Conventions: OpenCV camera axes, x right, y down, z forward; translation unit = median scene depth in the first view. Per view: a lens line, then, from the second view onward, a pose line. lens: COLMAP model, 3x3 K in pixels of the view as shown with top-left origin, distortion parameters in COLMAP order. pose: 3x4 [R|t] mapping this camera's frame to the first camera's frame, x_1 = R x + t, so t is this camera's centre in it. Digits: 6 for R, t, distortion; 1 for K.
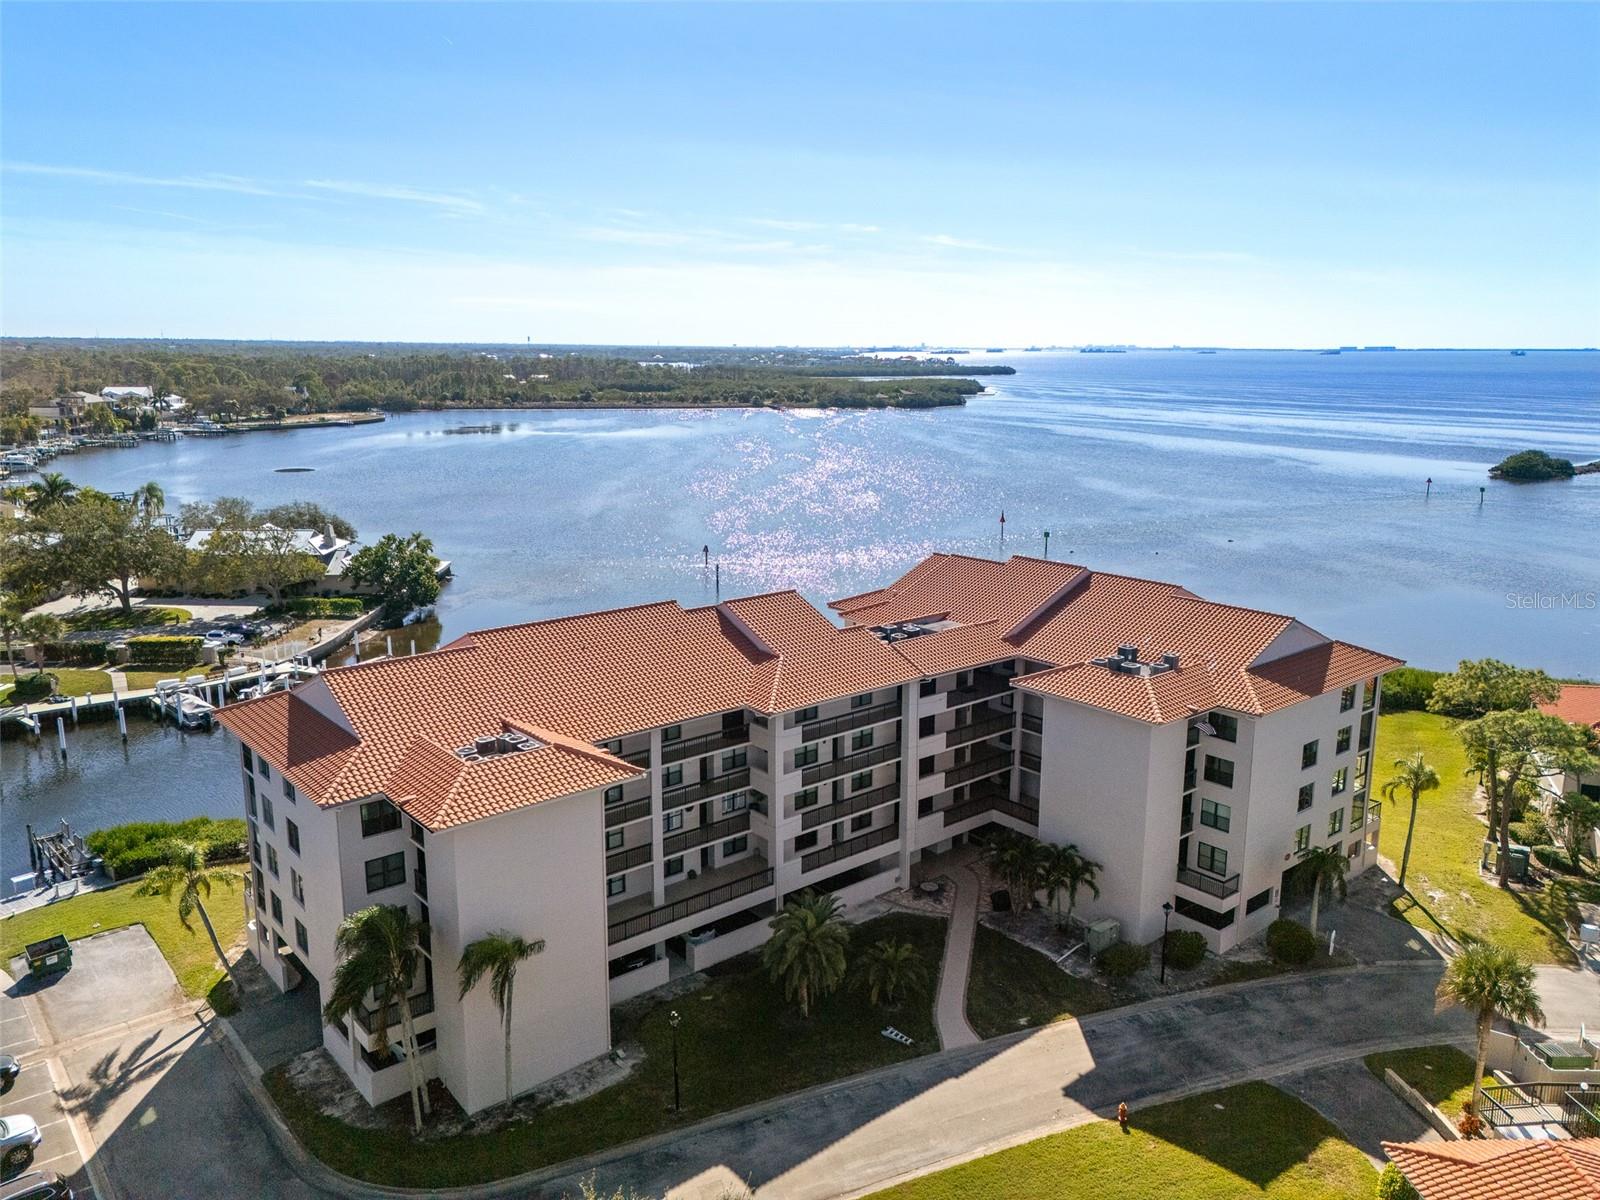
lens RADIAL K [[1176.1, 0, 803.8], [0, 1176.1, 594.2], [0, 0, 1]] dist [0.083695, -0.076662]
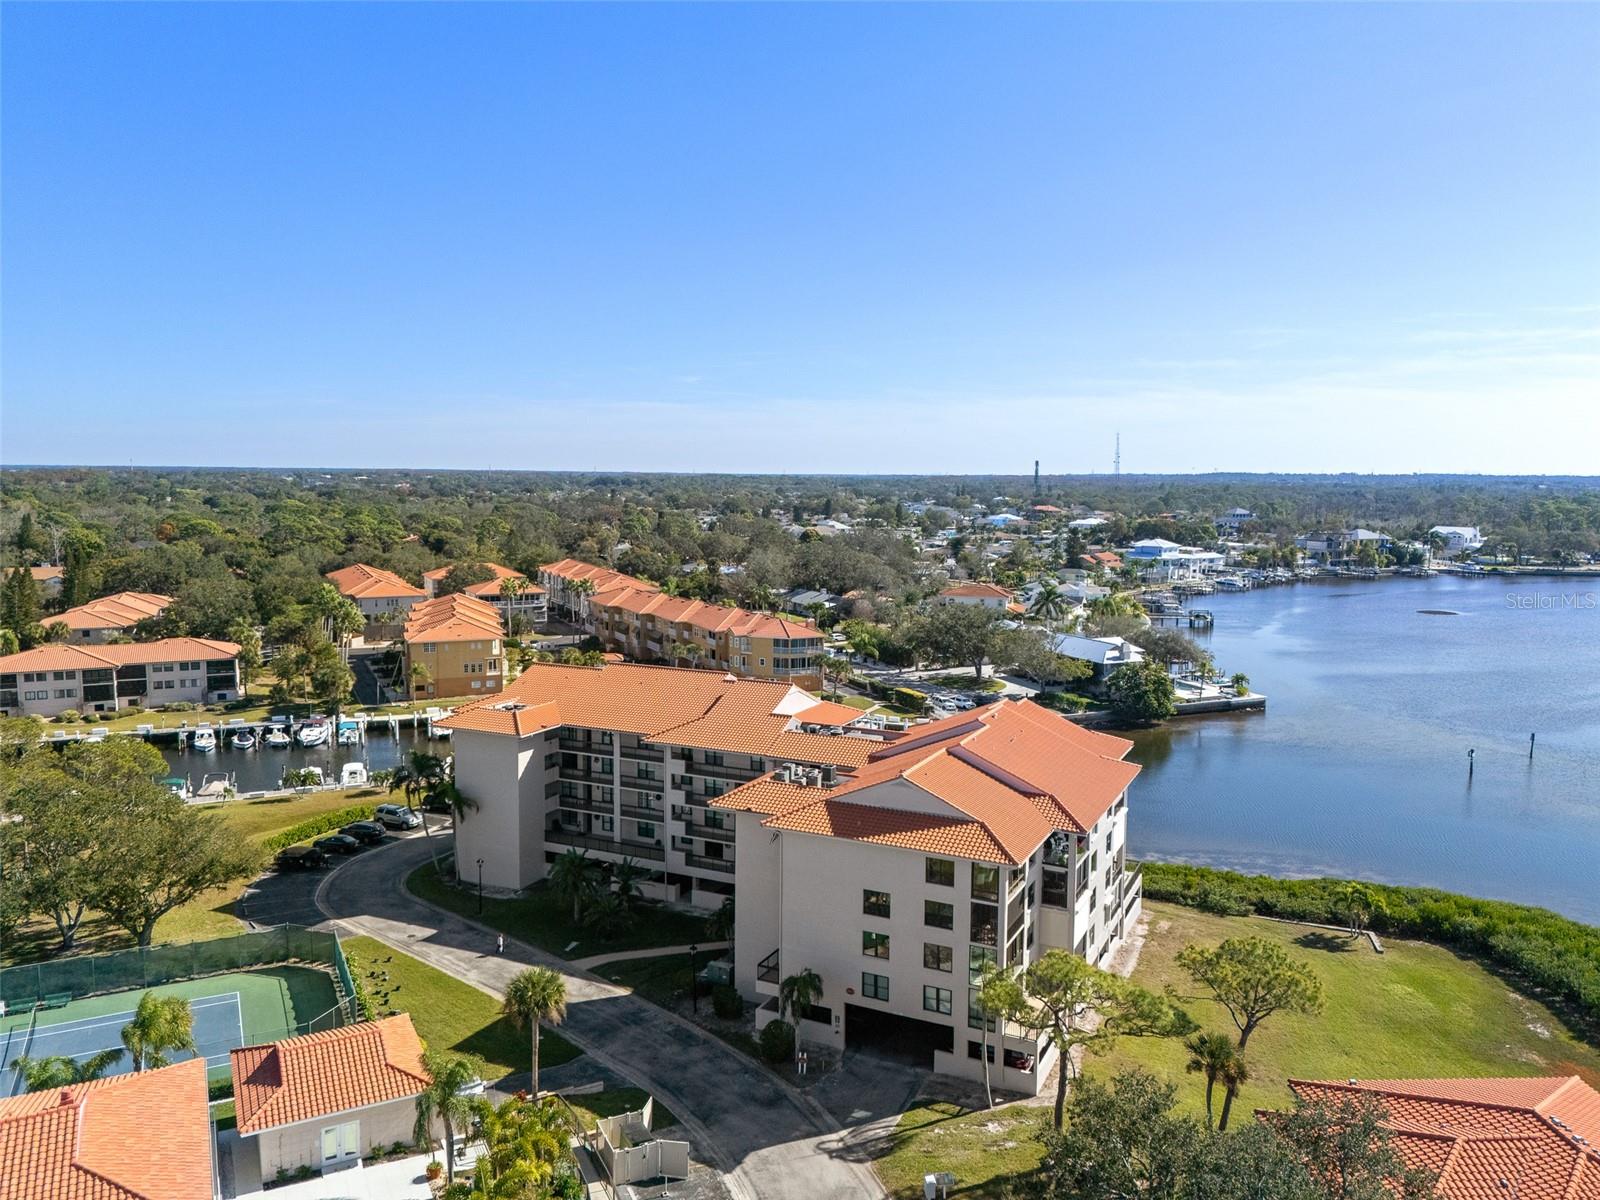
lens RADIAL K [[1176.1, 0, 793.7], [0, 1176.1, 600.5], [0, 0, 1]] dist [0.083695, -0.076662]
pose [[0.403864, 0.098207, -0.909532, 1.211219], [-0.194603, 0.980689, 0.019479, -0.124226], [0.893881, 0.169131, 0.415176, 0.413145]]
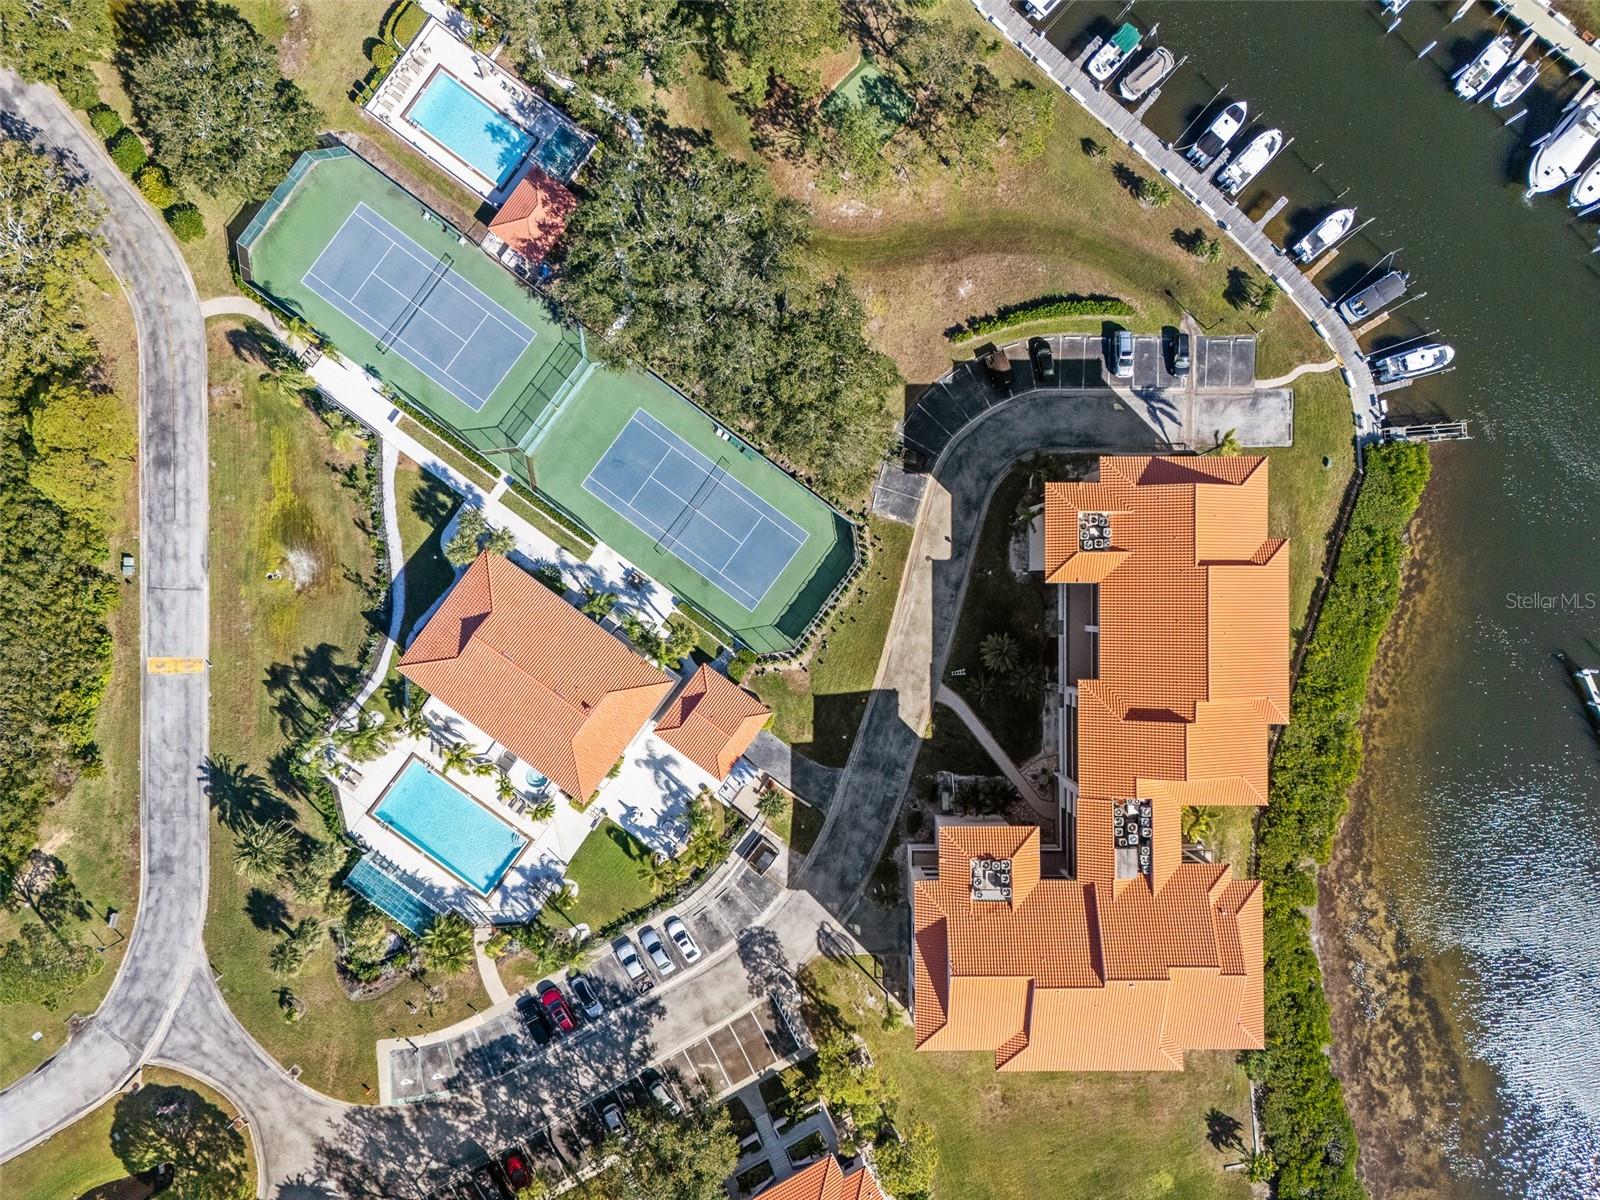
lens RADIAL K [[1176.1, 0, 799.9], [0, 1176.1, 609.6], [0, 0, 1]] dist [0.083695, -0.076662]
pose [[-0.642926, 0.765885, -0.008173, 0.155651], [-0.180785, -0.141374, 0.973309, -1.362488], [0.744287, 0.627243, 0.229353, 0.133665]]
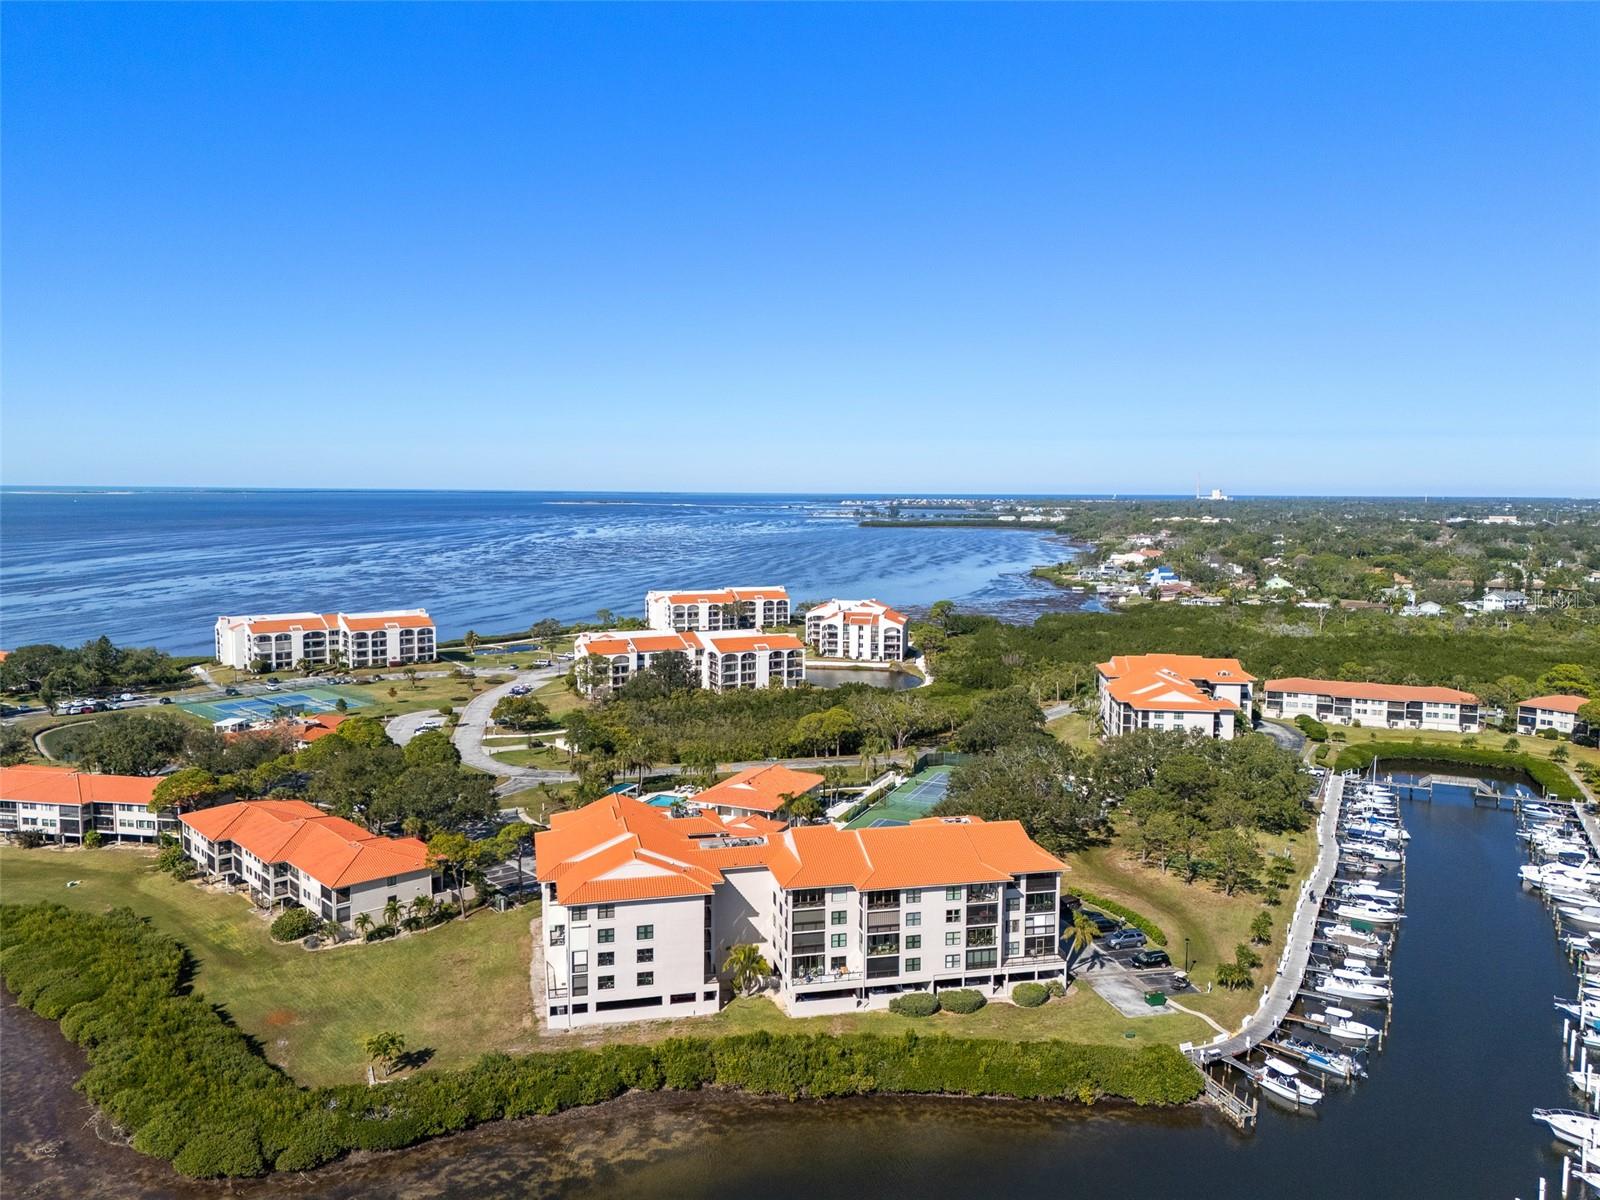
lens RADIAL K [[1176.1, 0, 803.7], [0, 1176.1, 552.1], [0, 0, 1]] dist [0.083695, -0.076662]
pose [[-0.895132, -0.027772, 0.444935, -0.854280], [0.085181, 0.969014, 0.231852, -0.856398], [-0.437587, 0.245438, -0.865030, 2.504788]]
